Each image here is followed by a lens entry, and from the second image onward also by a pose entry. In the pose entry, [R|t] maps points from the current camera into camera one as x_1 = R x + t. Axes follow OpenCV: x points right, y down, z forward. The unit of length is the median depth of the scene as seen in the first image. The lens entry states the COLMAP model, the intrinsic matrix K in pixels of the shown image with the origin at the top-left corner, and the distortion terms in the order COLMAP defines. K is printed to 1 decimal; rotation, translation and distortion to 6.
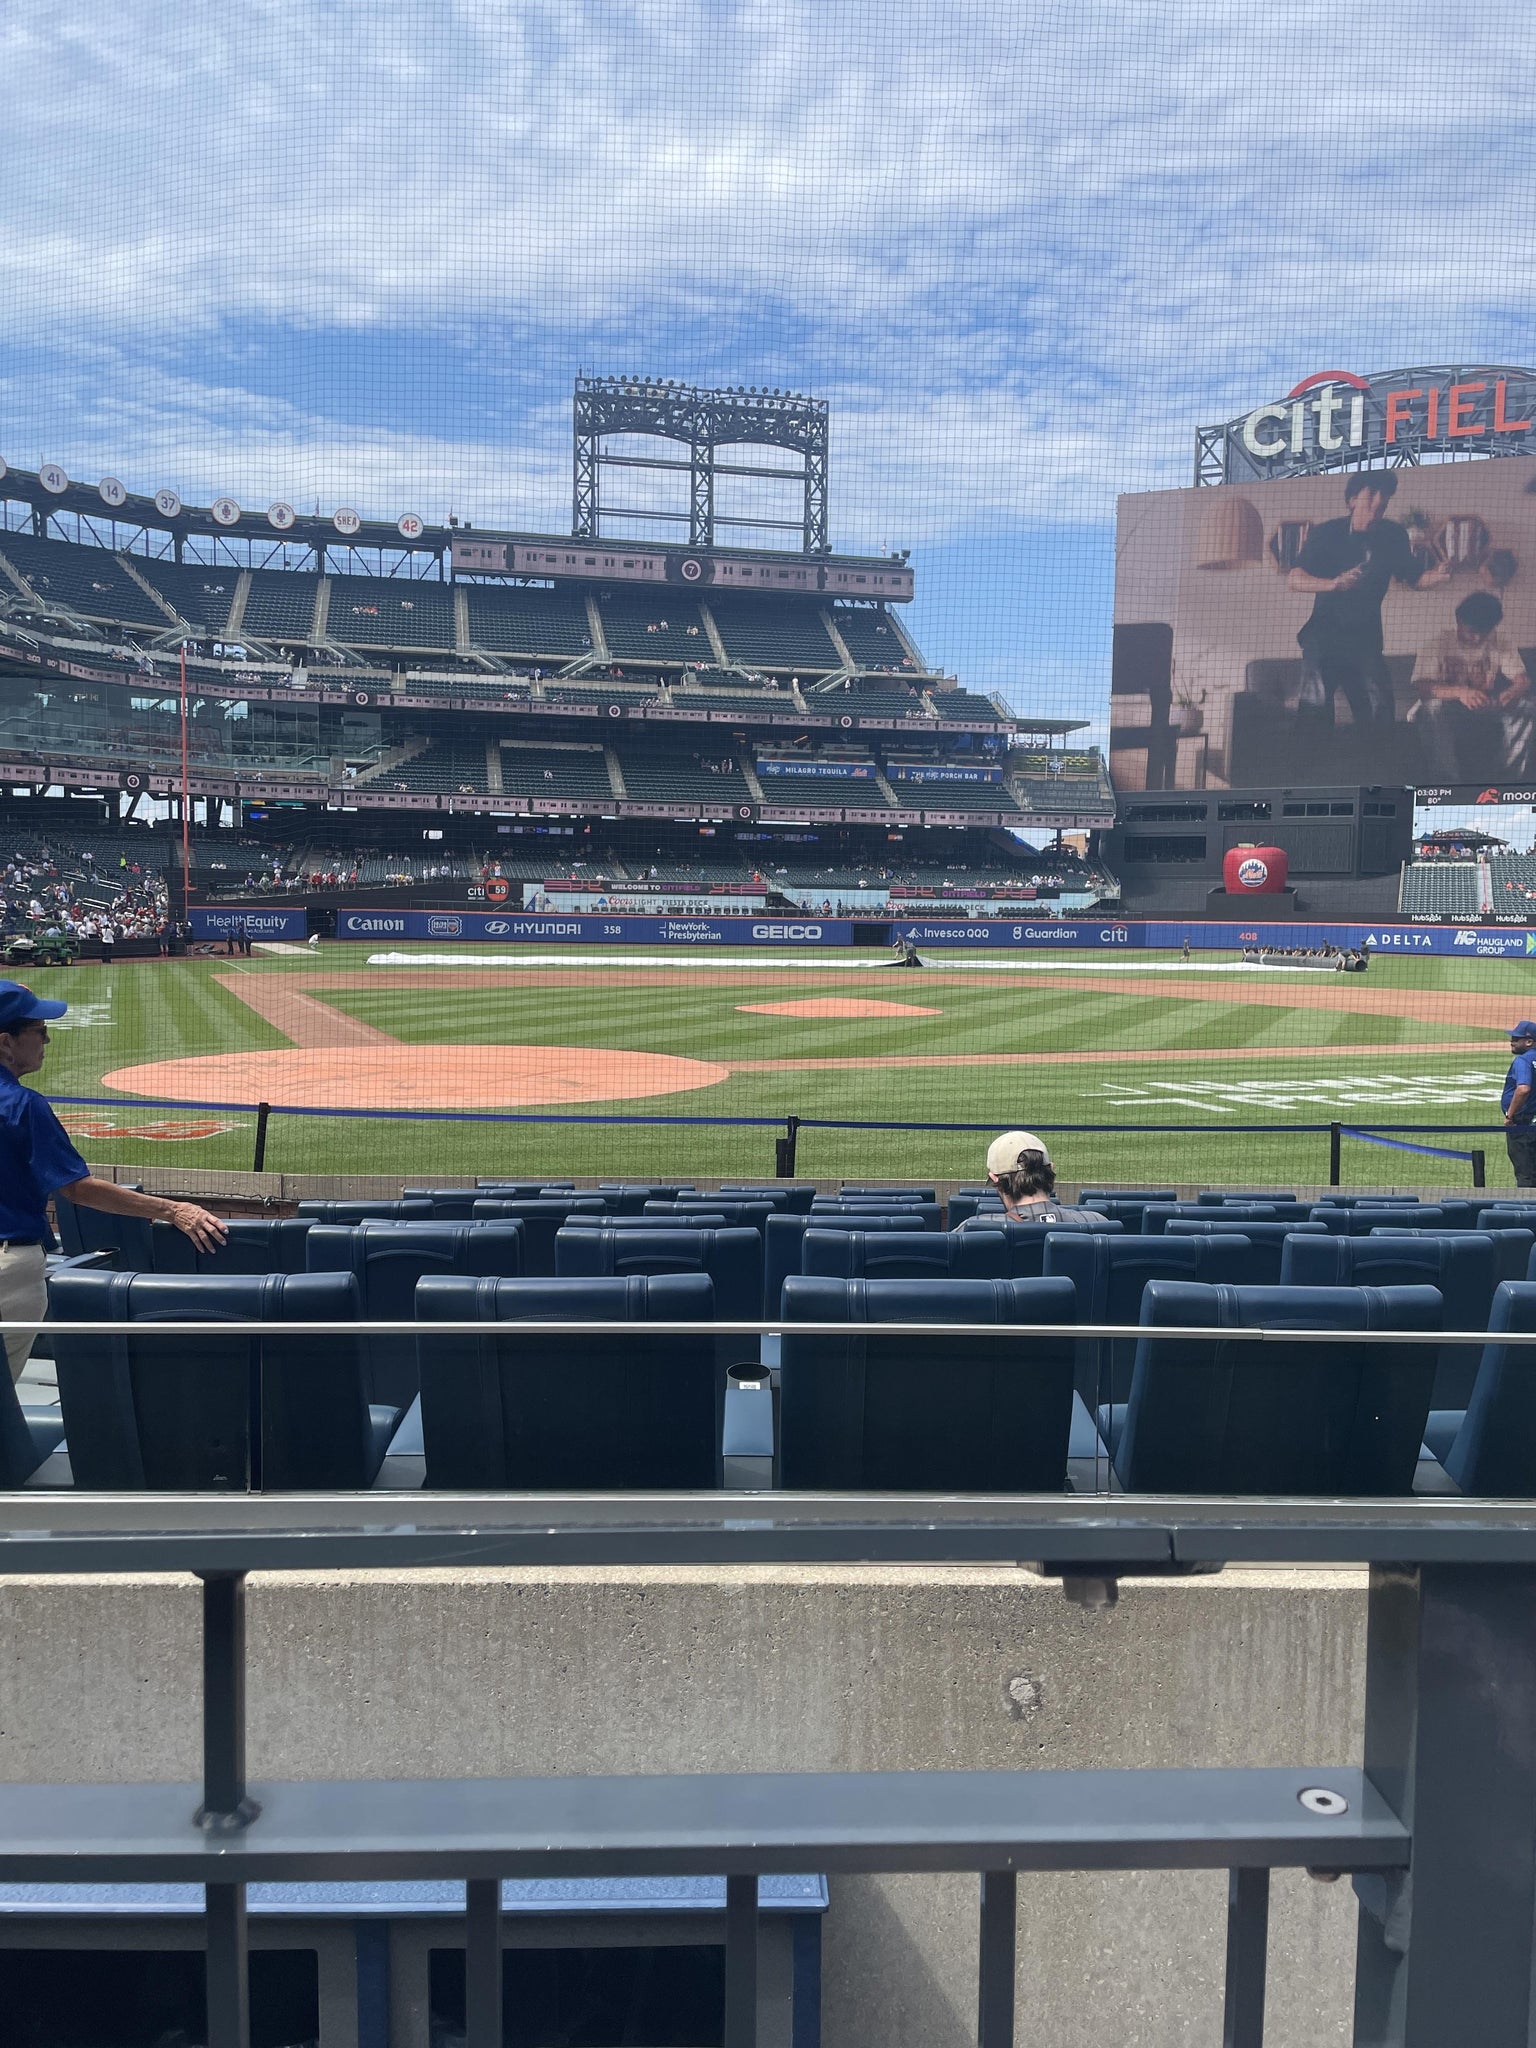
lens RADIAL K [[1543.4, 0, 785.2], [0, 1543.4, 1023.8], [0, 0, 1]] dist [0.123788, -0.192035]
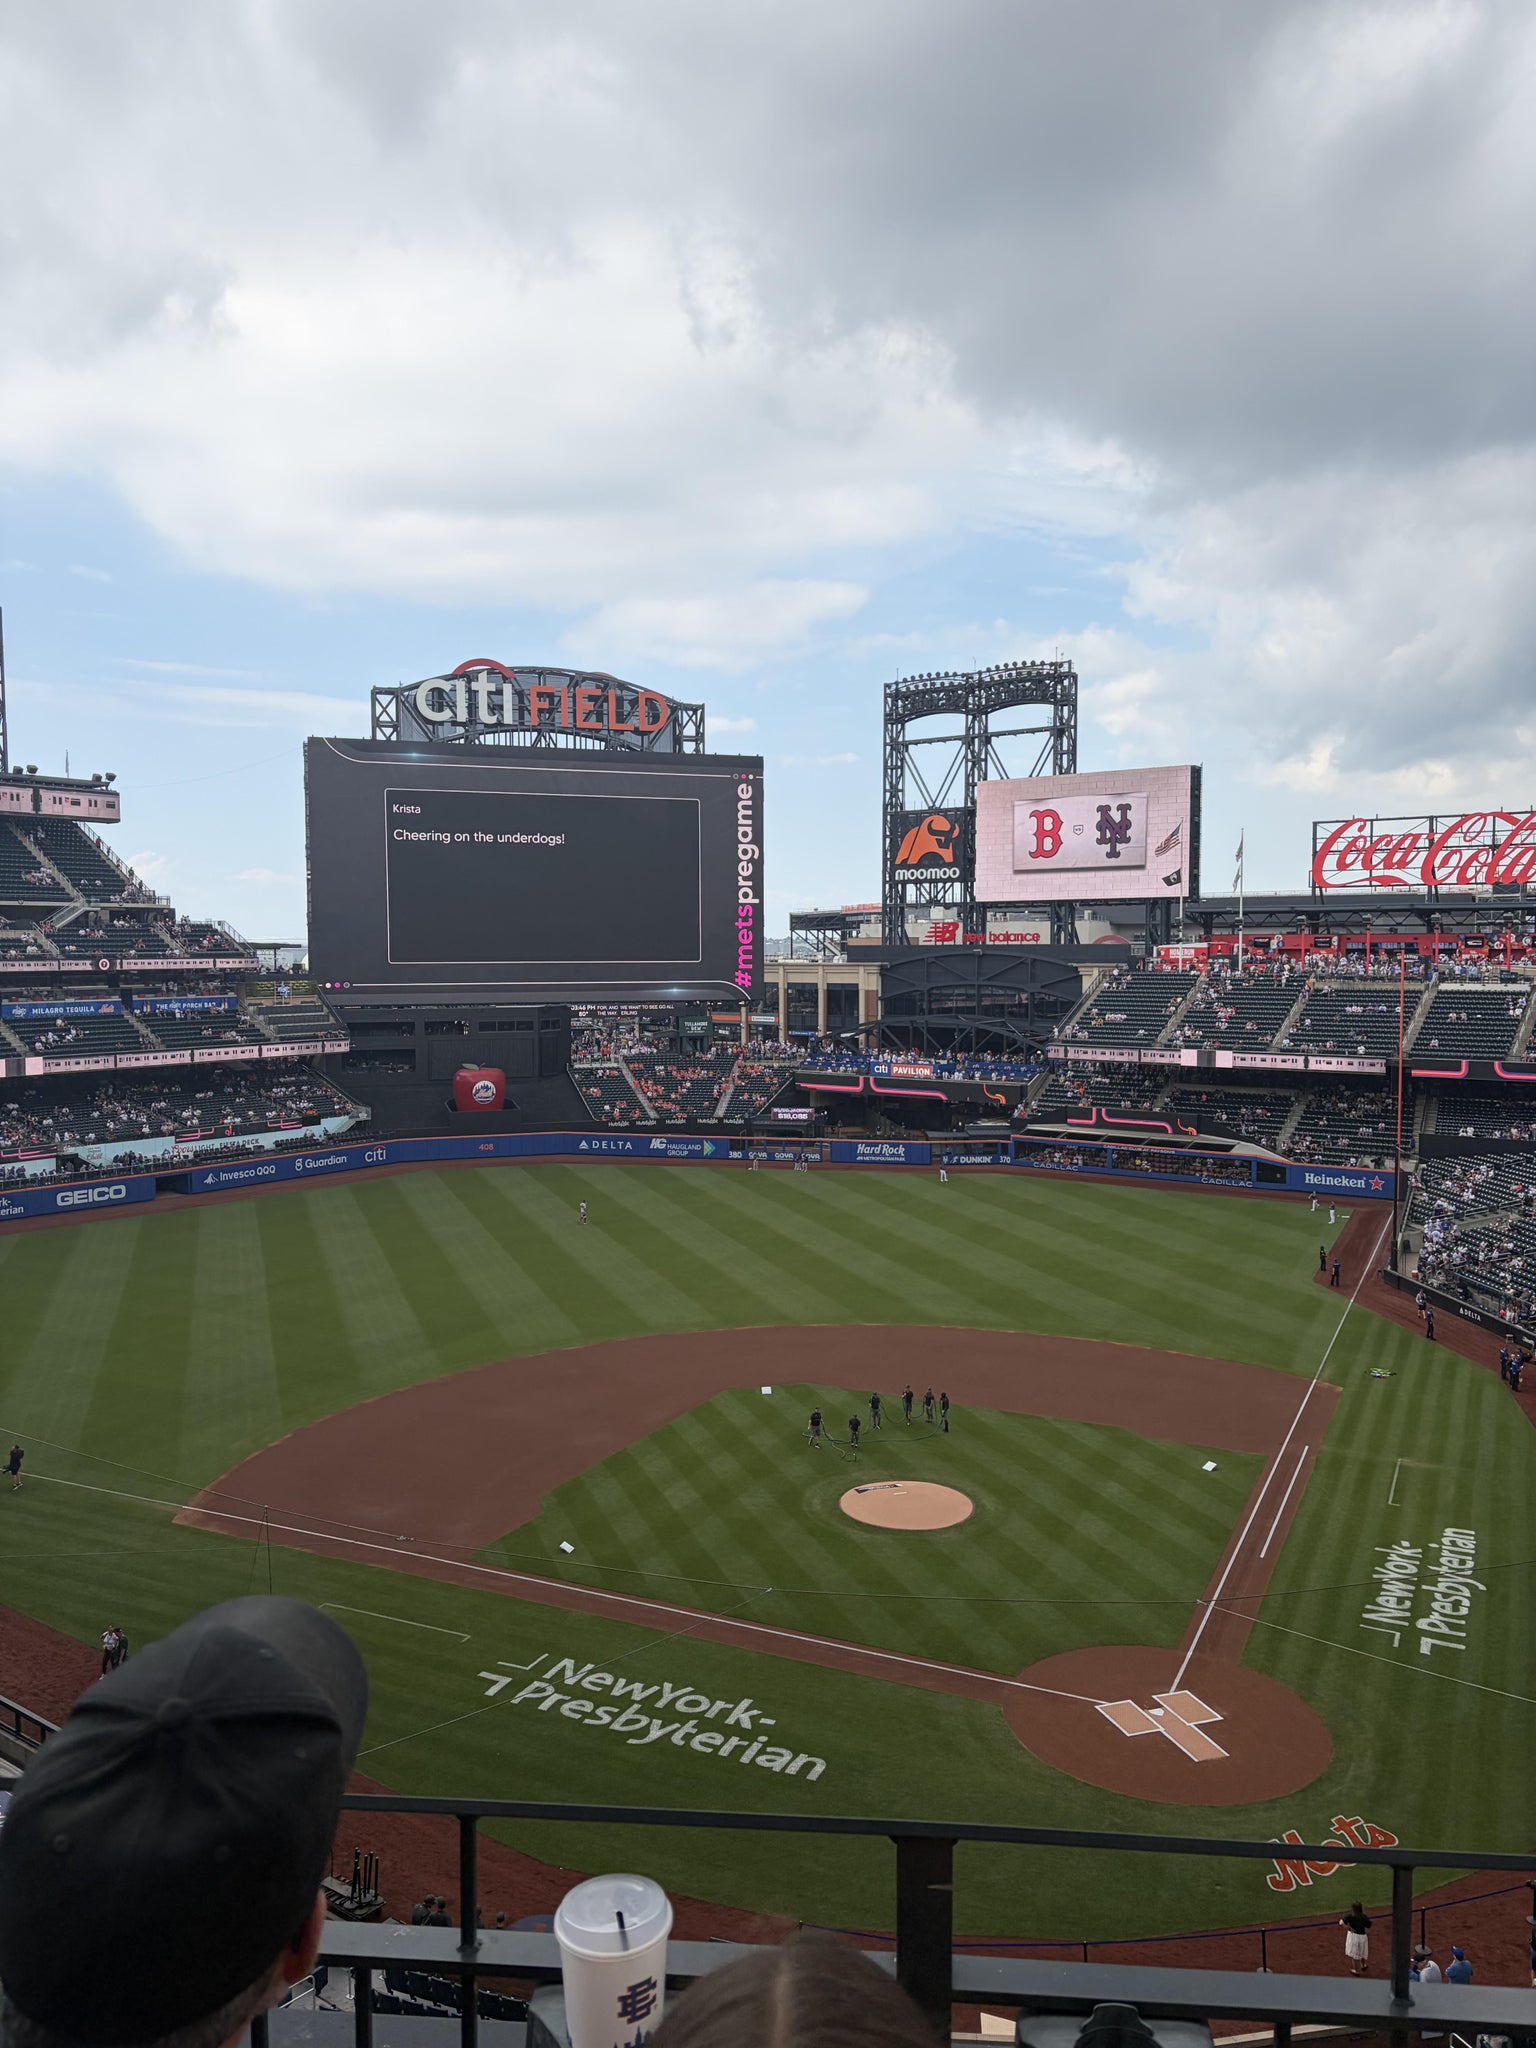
lens RADIAL K [[1531.8, 0, 758.2], [0, 1531.8, 1053.8], [0, 0, 1]] dist [0.051859, -0.008327]
pose [[0.755311, -0.062708, 0.652360, -0.286747], [0.057609, 0.997911, 0.029223, -0.139804], [-0.652830, 0.015510, 0.757346, -0.020893]]
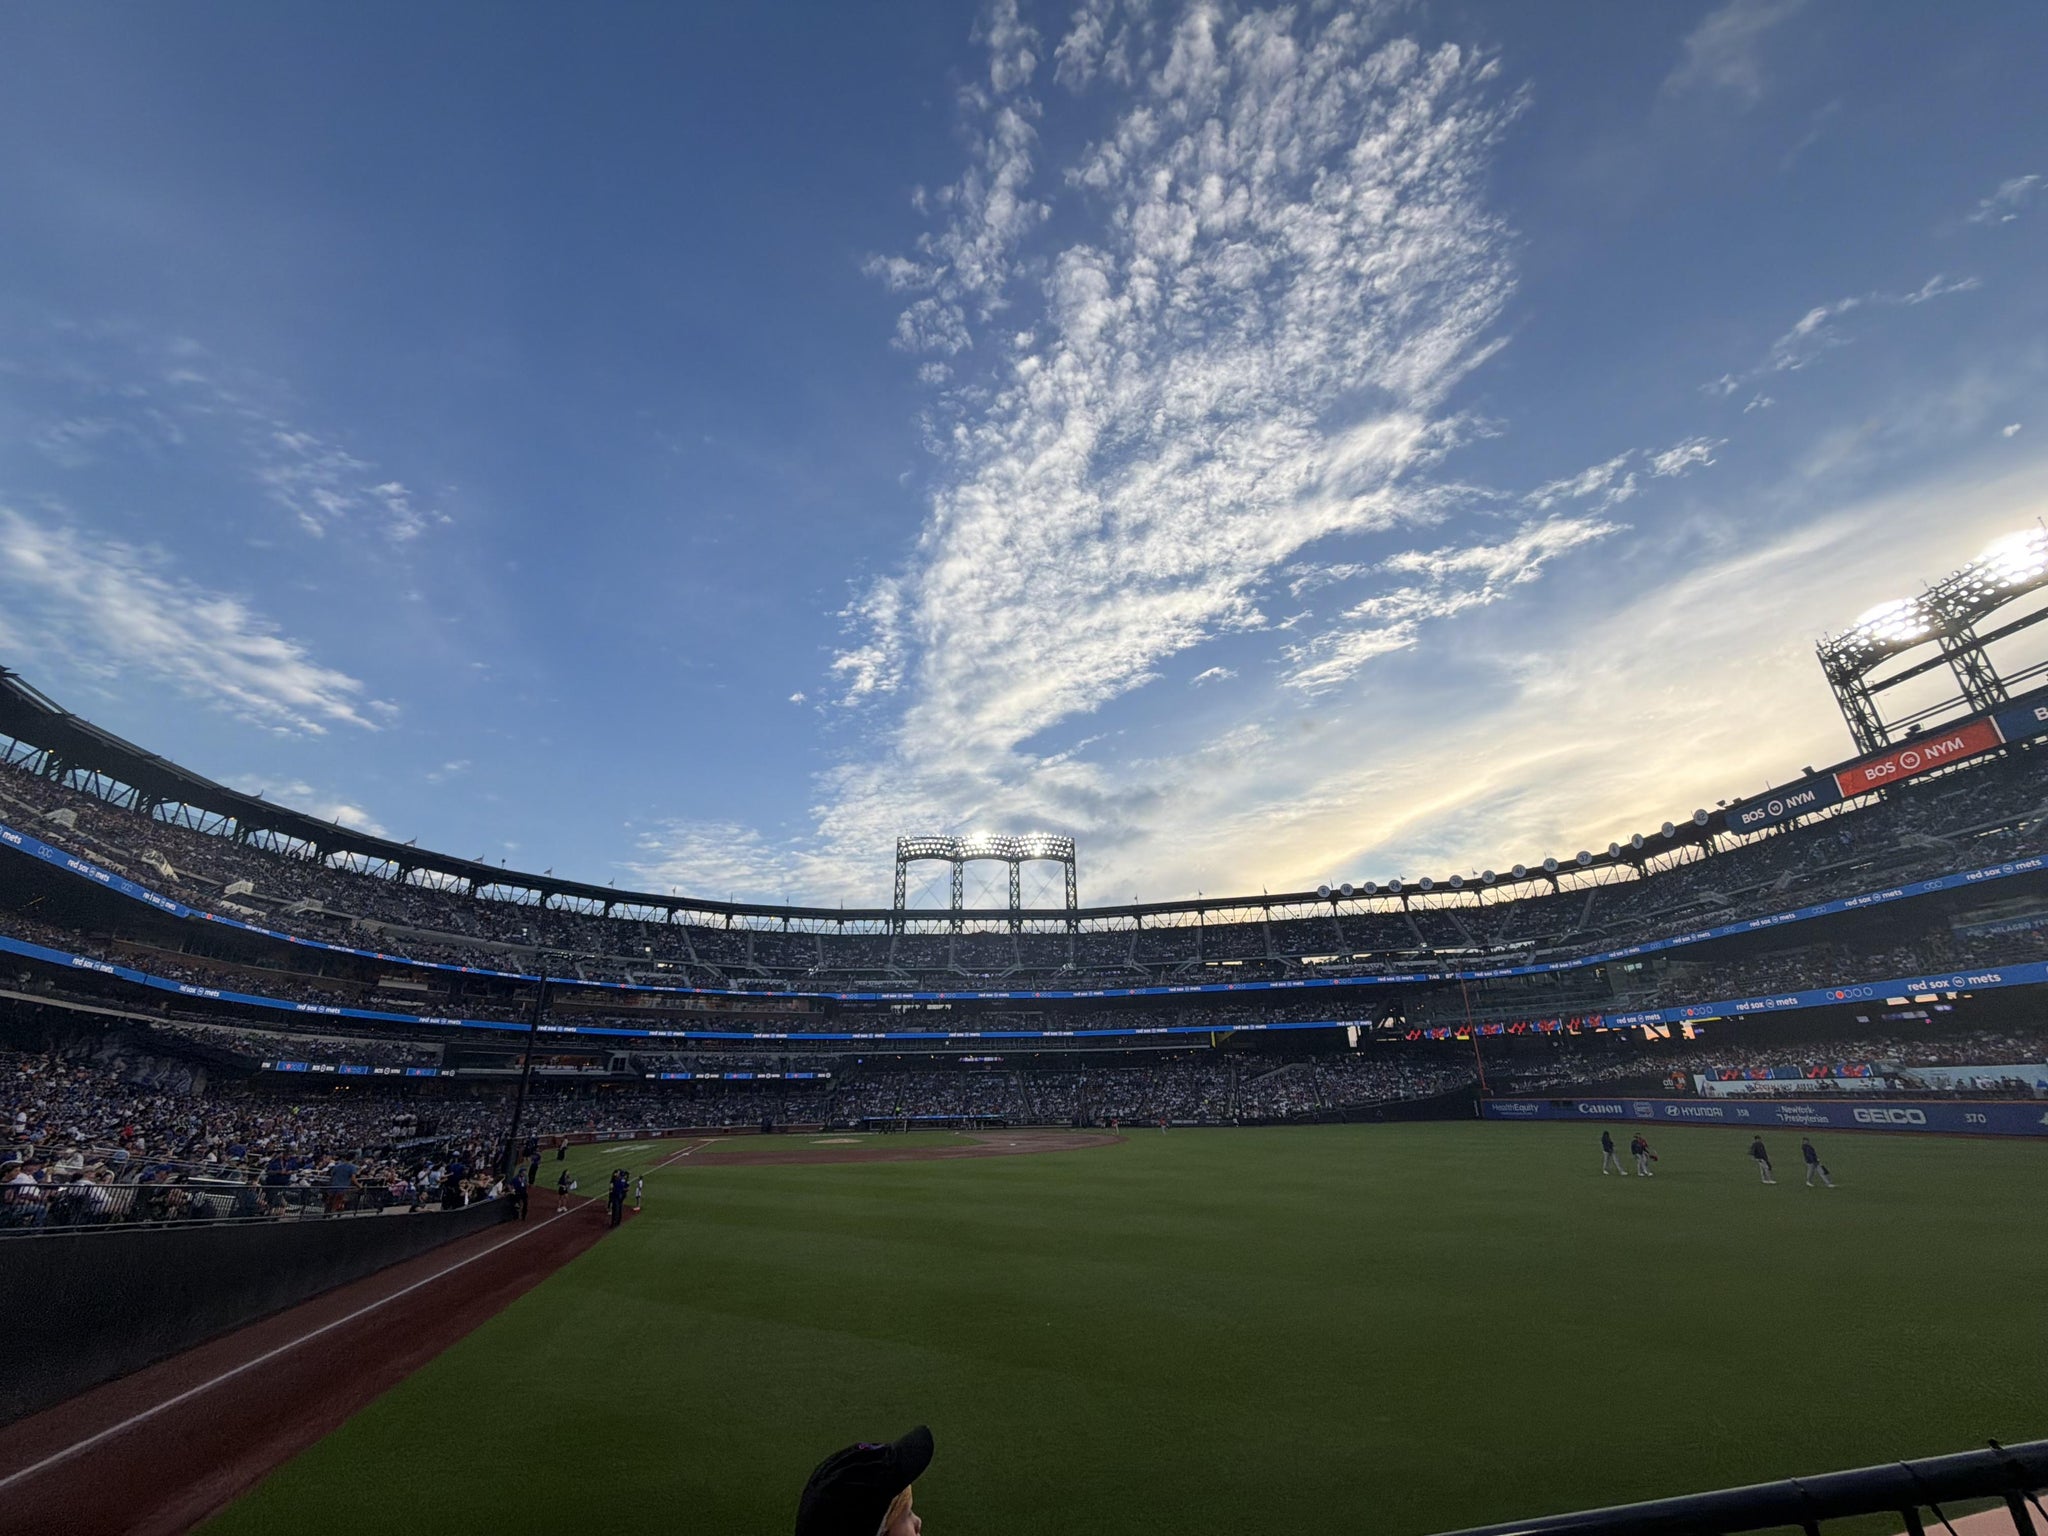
lens RADIAL K [[794.8, 0, 1024.0], [0, 794.8, 768.0], [0, 0, 1]] dist [-0.020516, -0.000056]
pose [[-0.156917, -0.382746, -0.910430, 0.564707], [-0.055678, 0.923812, -0.378775, -0.043279], [0.986041, -0.008745, -0.166273, 0.492432]]
